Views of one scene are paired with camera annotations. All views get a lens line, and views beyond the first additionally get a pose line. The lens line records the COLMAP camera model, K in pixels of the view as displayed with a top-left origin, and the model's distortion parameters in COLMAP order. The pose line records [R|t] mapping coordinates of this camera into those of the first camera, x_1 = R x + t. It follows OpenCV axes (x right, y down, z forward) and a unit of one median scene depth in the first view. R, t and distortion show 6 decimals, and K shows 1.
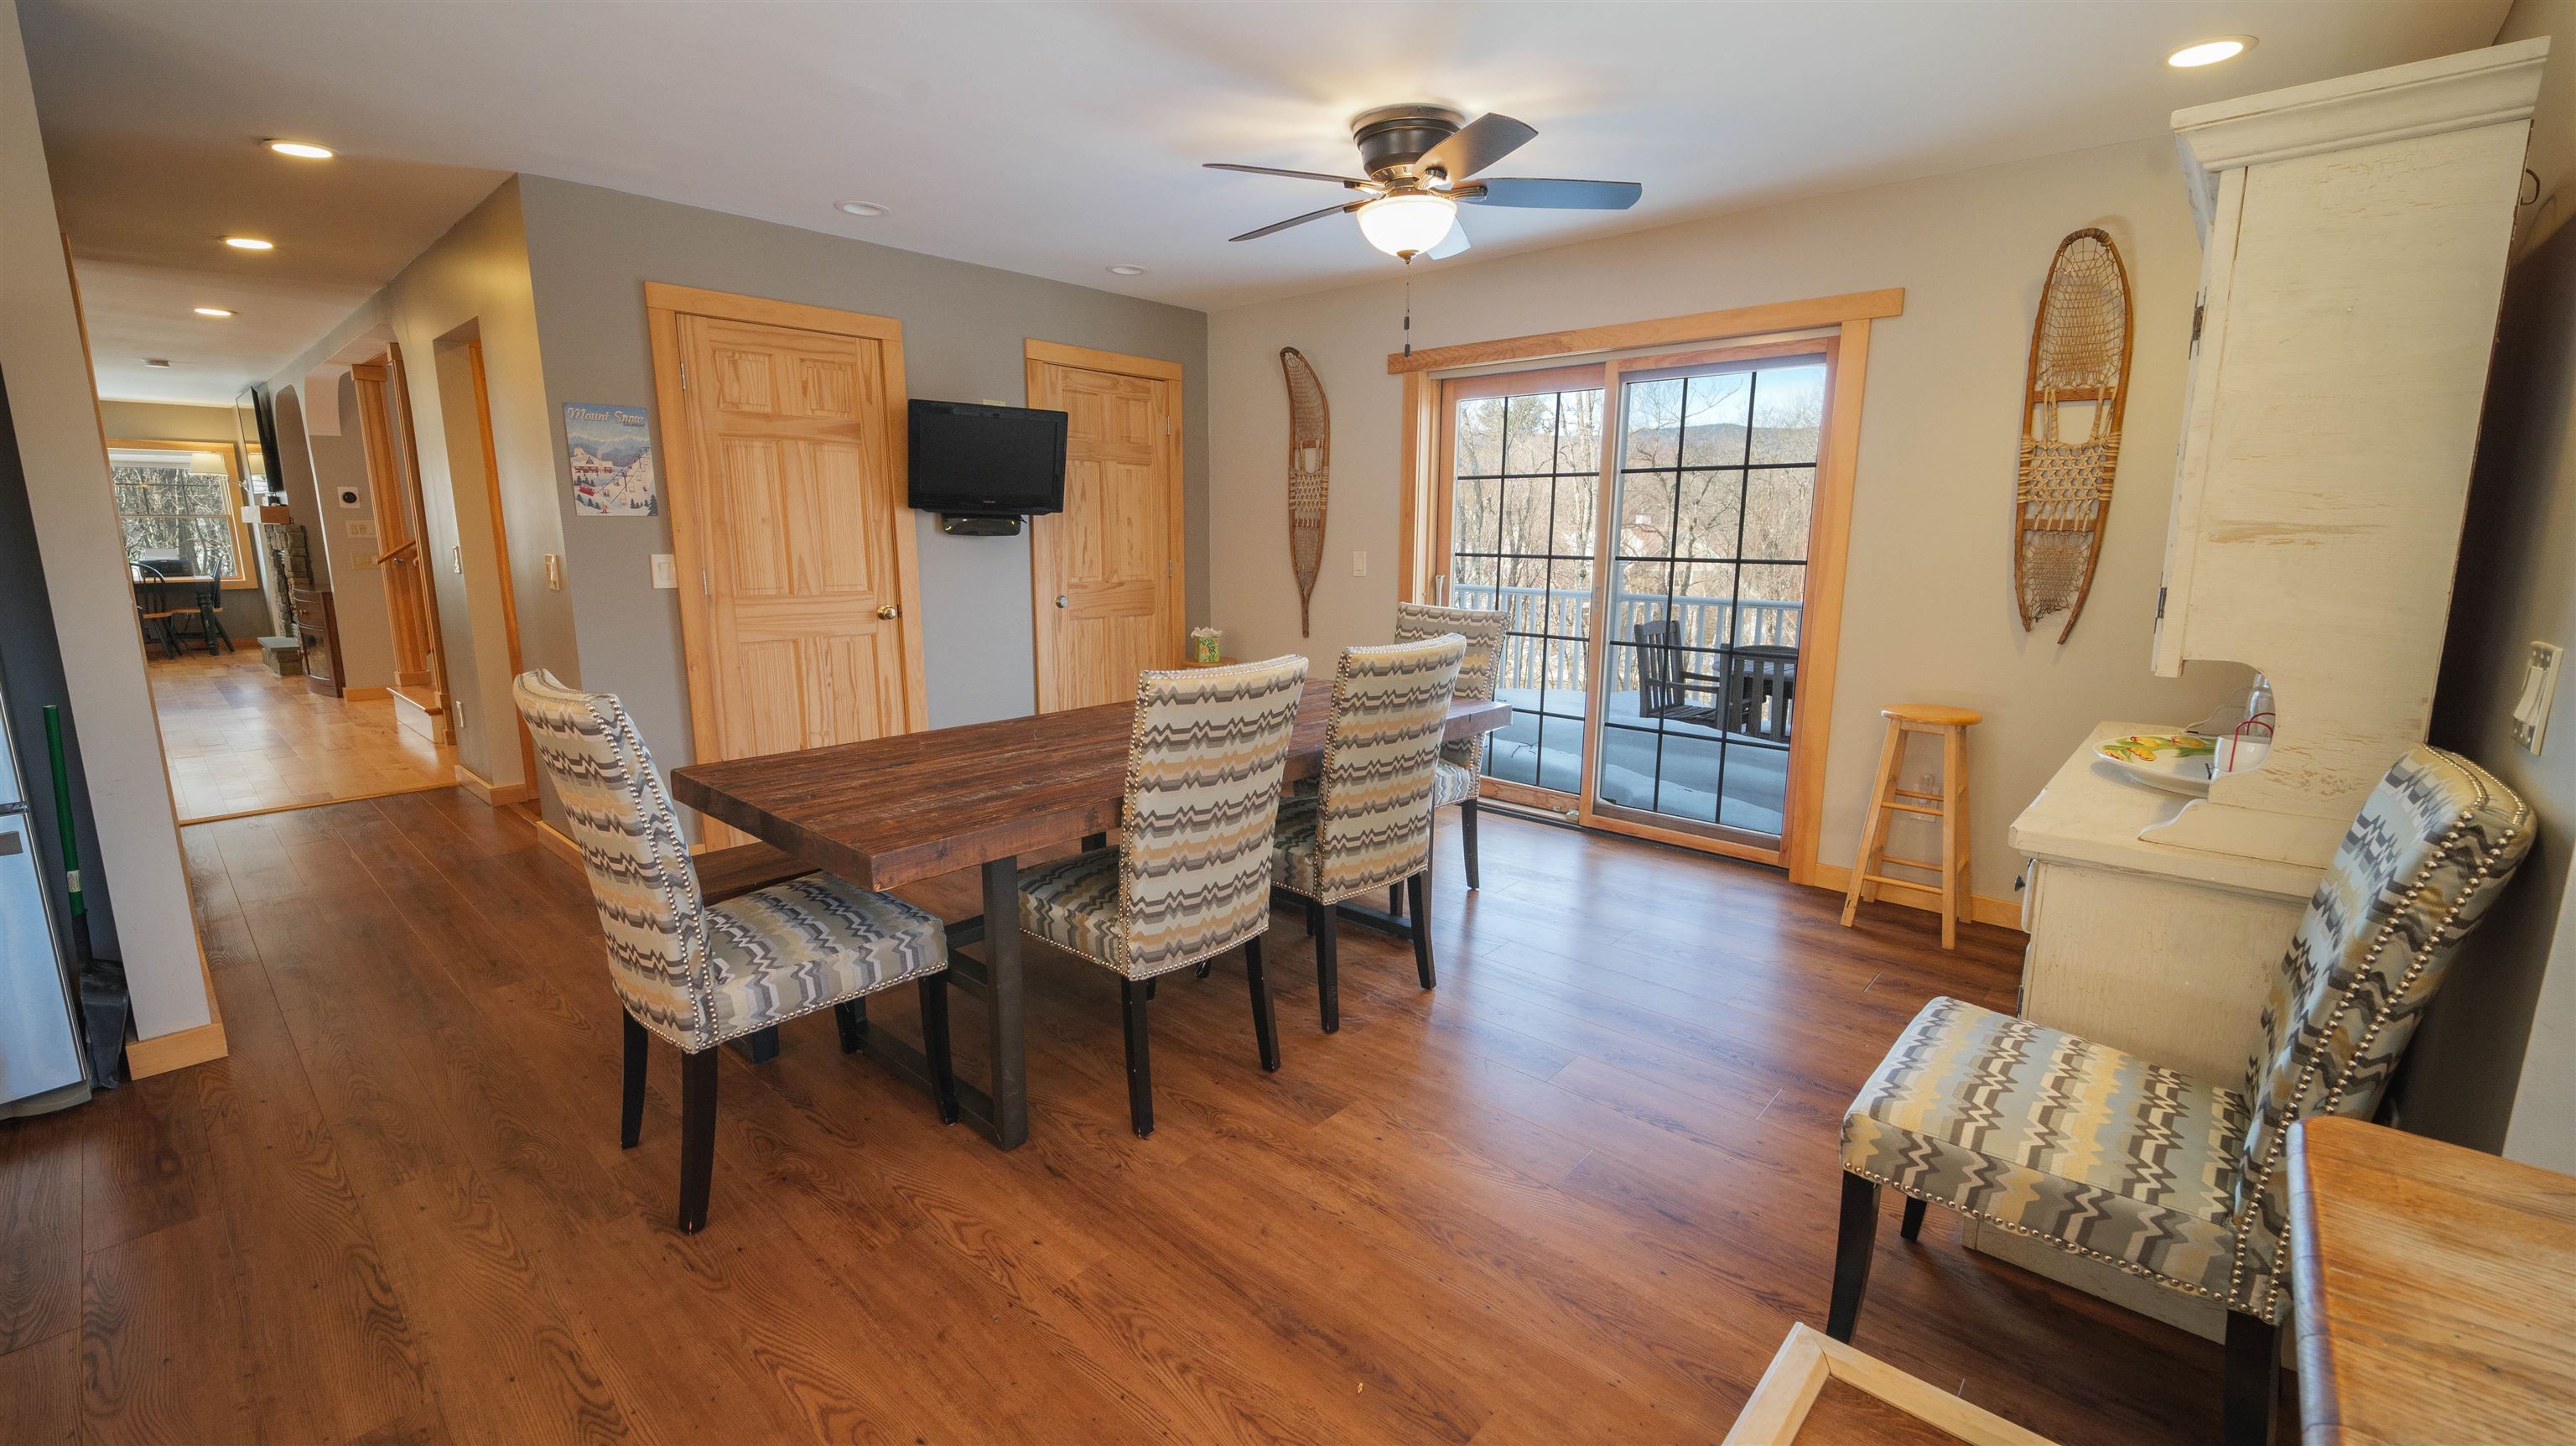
lens RADIAL K [[1046.2, 0, 1282.3], [0, 1046.2, 731.4], [0, 0, 1]] dist [0.002820, -0.002198]
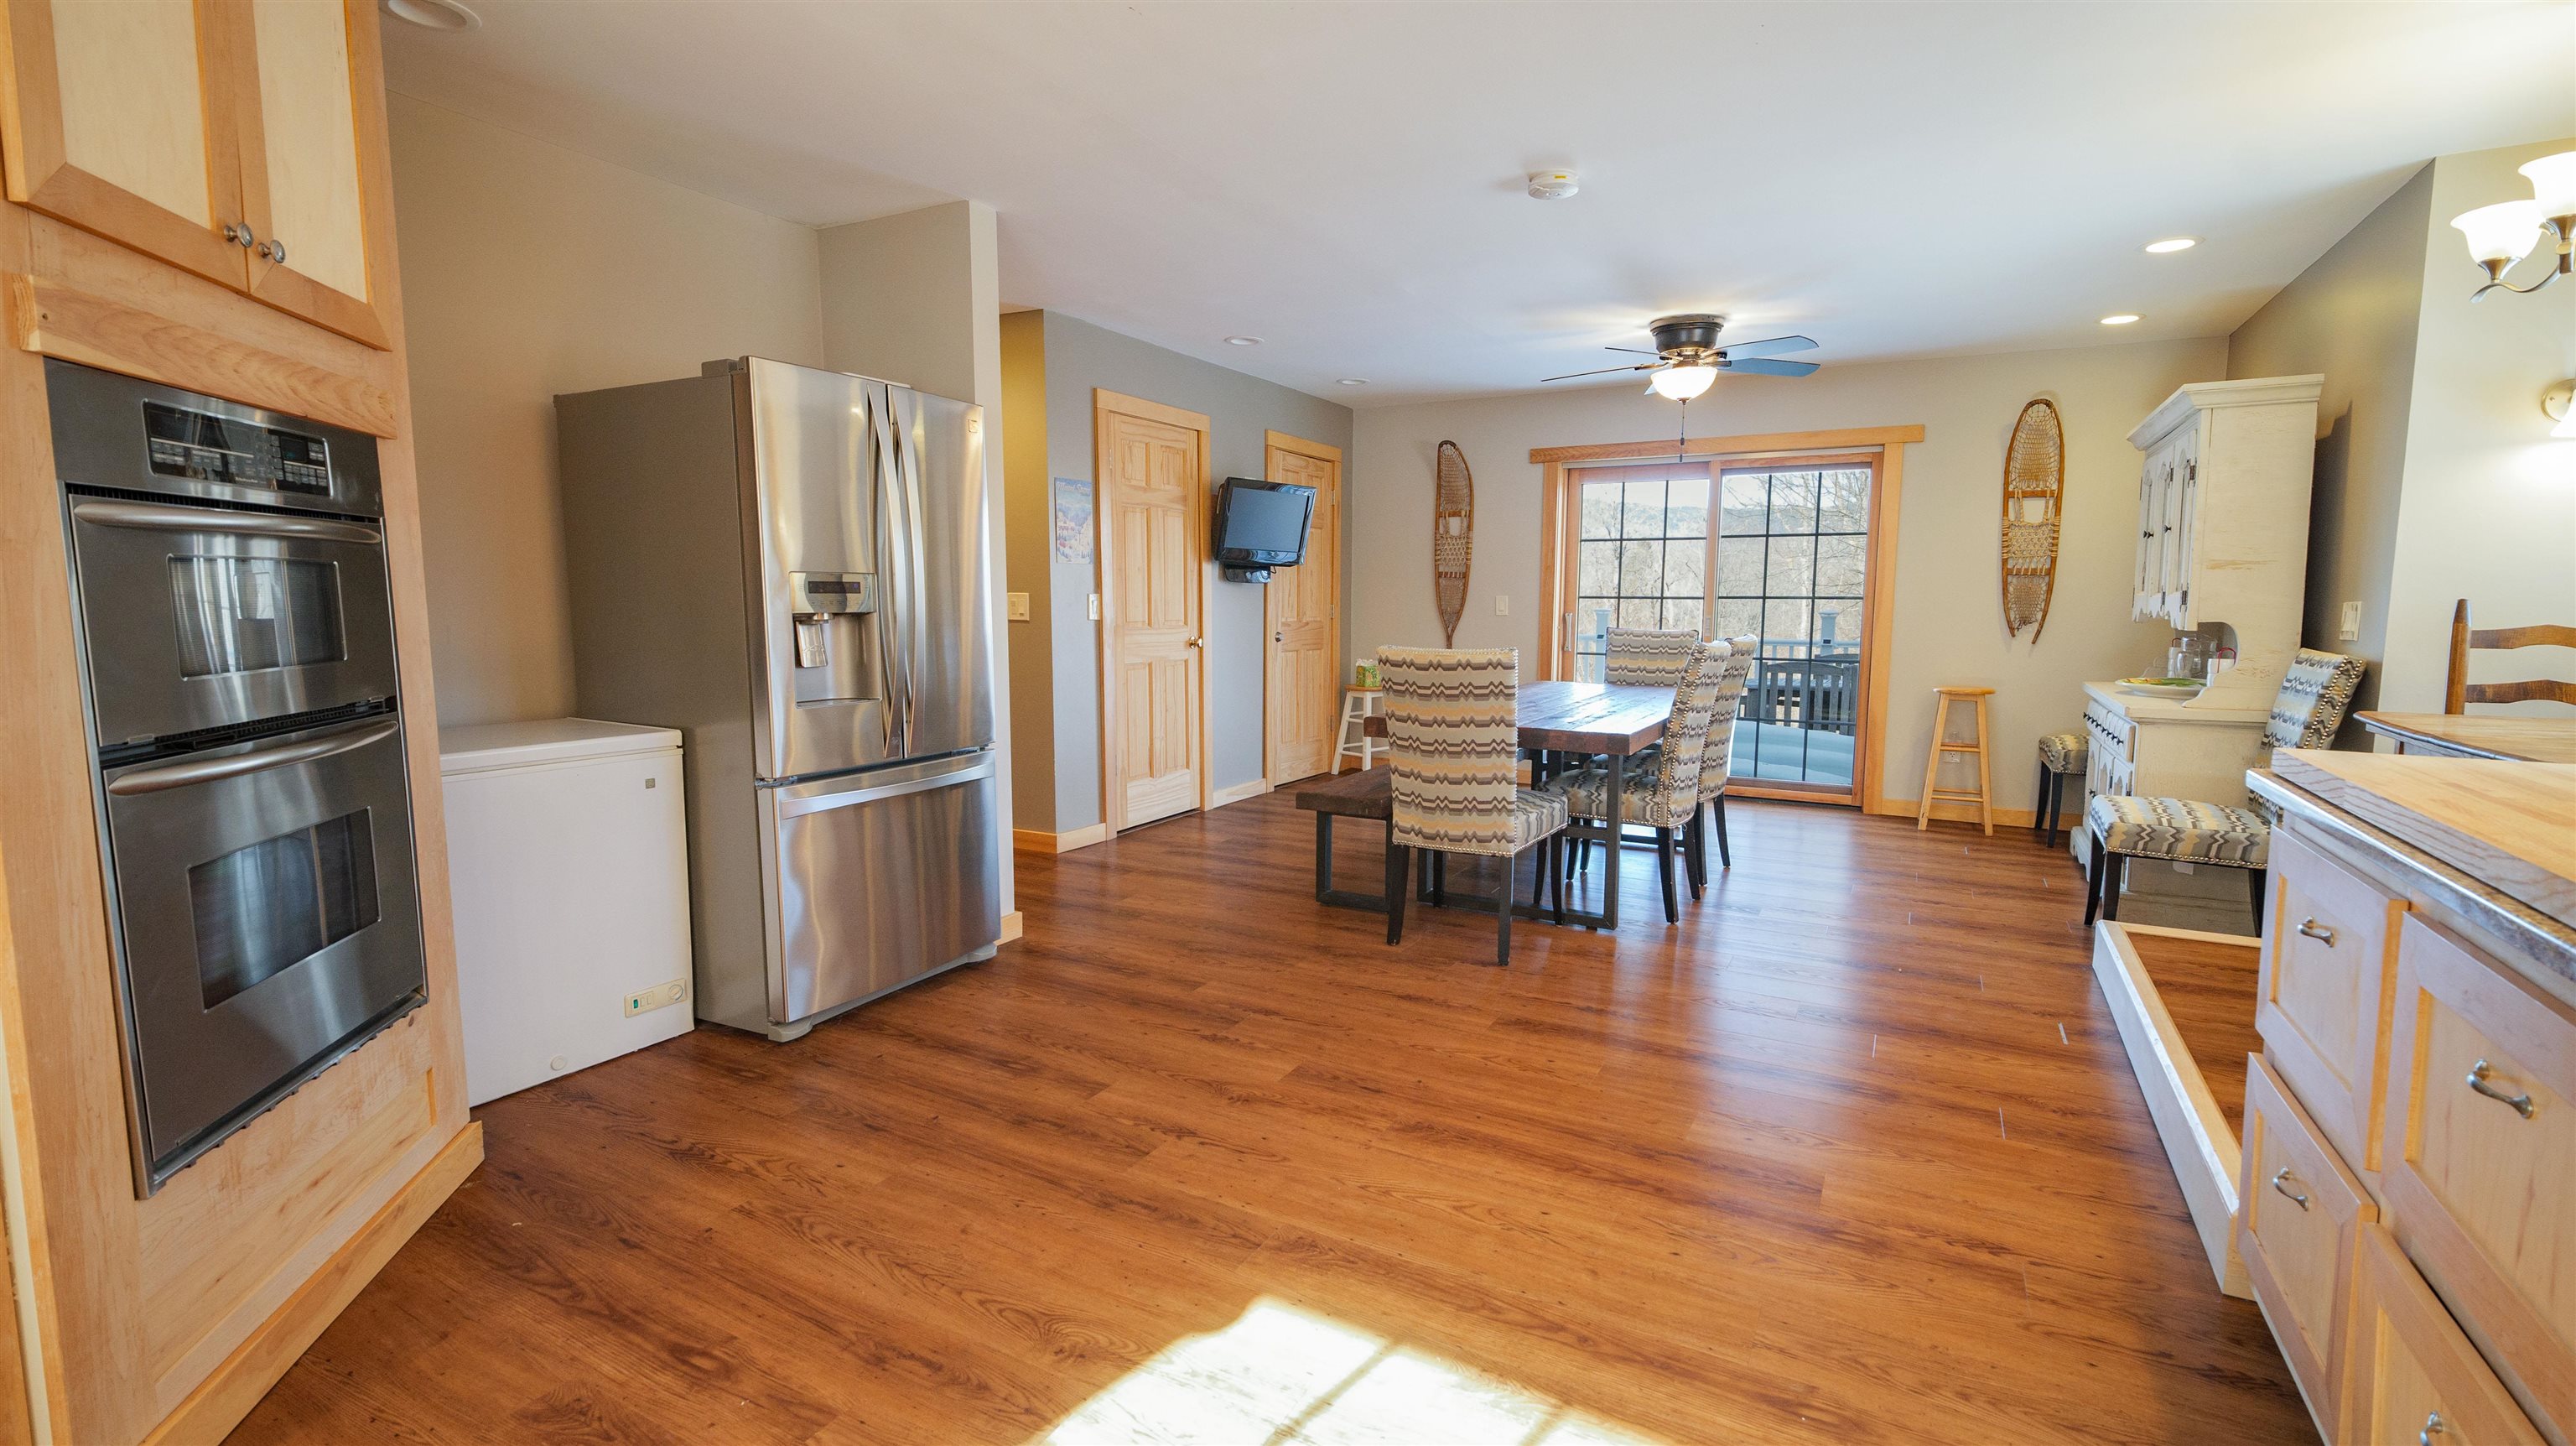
lens RADIAL K [[1140.1, 0, 1290.4], [0, 1140.1, 715.0], [0, 0, 1]] dist [0.023809, 0.001005]
pose [[0.974683, -0.024439, 0.222254, -0.693260], [0.043468, 0.995755, -0.081137, 0.107584], [-0.219327, 0.088744, 0.971607, -0.417784]]
